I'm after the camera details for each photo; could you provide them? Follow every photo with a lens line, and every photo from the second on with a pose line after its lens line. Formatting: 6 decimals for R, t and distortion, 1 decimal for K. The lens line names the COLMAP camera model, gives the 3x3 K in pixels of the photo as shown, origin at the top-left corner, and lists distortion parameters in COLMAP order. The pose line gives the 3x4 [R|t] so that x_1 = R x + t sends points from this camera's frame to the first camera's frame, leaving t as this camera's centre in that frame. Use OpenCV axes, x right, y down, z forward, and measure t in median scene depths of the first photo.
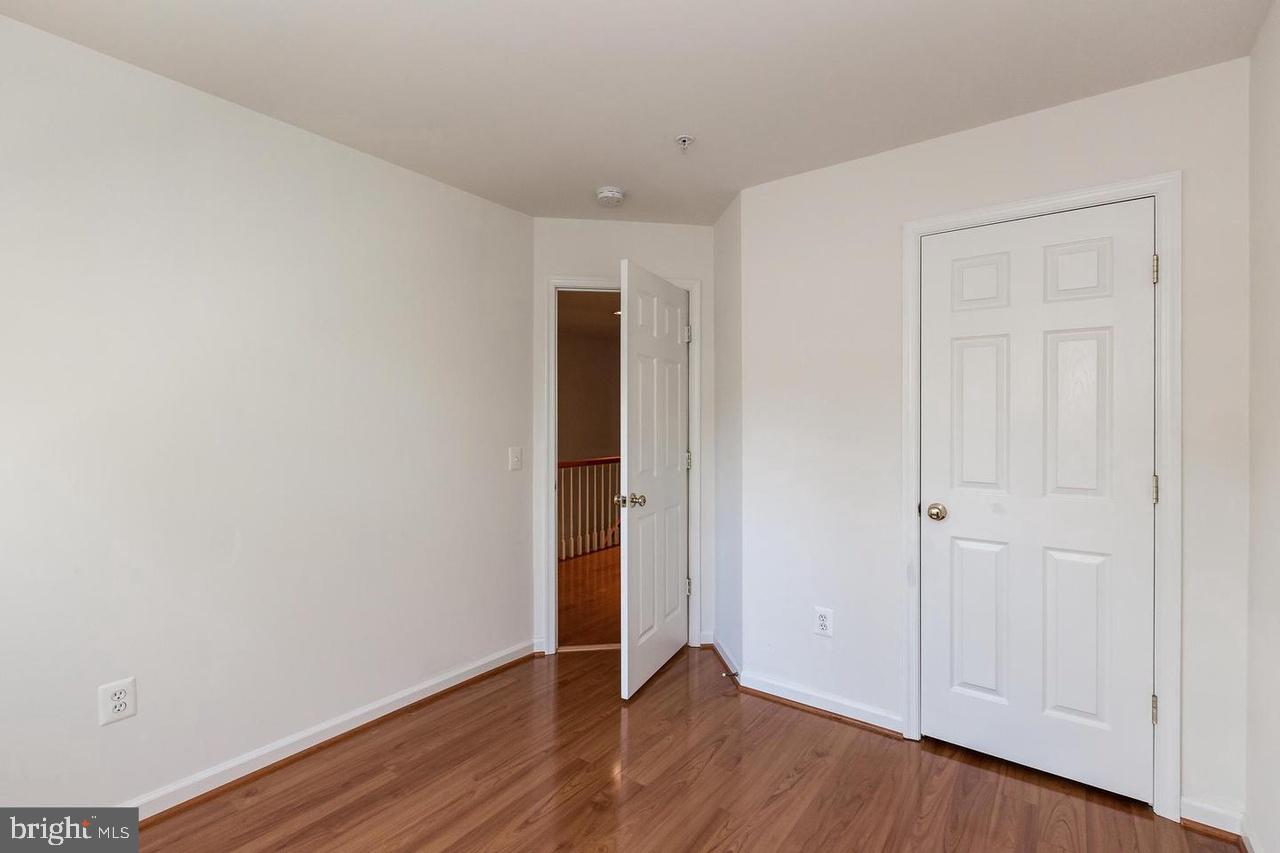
lens RADIAL K [[577.6, 0, 640.0], [0, 577.6, 426.5], [0, 0, 1]] dist [0.001314, 0.000272]
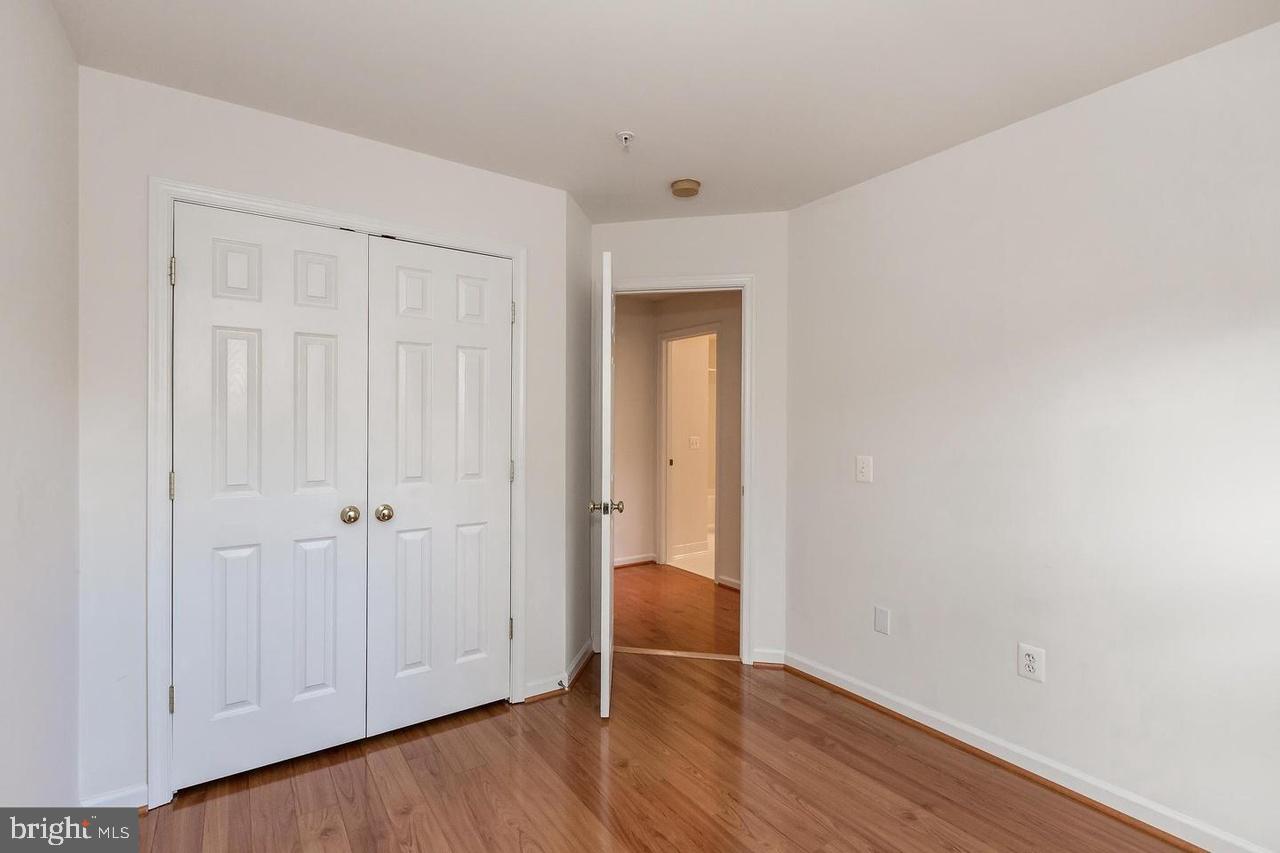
lens RADIAL K [[591.7, 0, 641.1], [0, 591.7, 414.7], [0, 0, 1]] dist [-0.001812, -0.000321]
pose [[0.326266, 0.010672, 0.945218, -0.286820], [0.004155, 0.999910, -0.012724, -0.003706], [-0.945269, 0.008079, 0.326192, 0.201056]]
